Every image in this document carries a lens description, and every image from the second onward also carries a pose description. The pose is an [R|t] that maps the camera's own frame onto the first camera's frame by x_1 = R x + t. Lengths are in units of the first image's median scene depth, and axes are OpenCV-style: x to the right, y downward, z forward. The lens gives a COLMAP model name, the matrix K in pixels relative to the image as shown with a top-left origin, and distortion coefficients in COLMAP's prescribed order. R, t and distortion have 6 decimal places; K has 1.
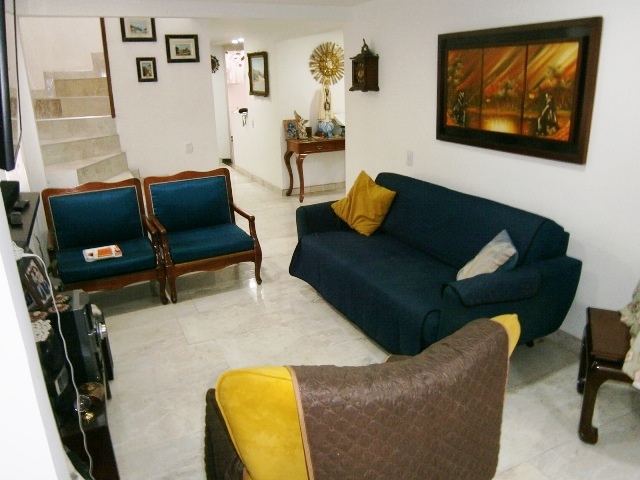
lens RADIAL K [[505.3, 0, 321.0], [0, 505.3, 240.0], [0, 0, 1]] dist [-0.069092, 0.038949]
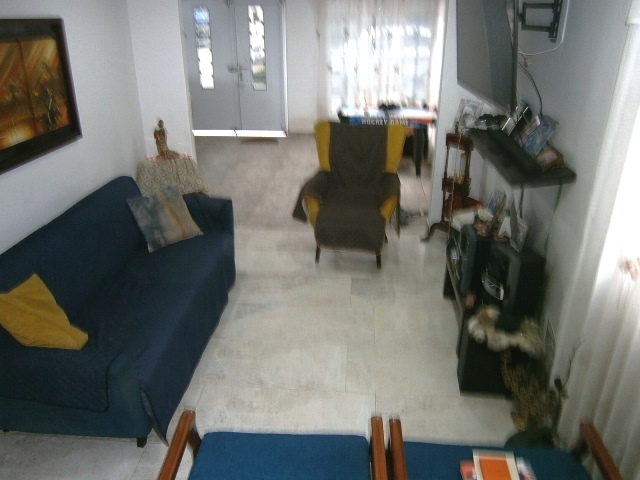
lens RADIAL K [[505.3, 0, 320.7], [0, 505.3, 238.4], [0, 0, 1]] dist [-0.069092, 0.038949]
pose [[-0.850736, -0.182547, 0.492874, -0.574475], [0.196134, 0.759747, 0.619932, -0.551019], [-0.487626, 0.624068, -0.610541, 1.458704]]
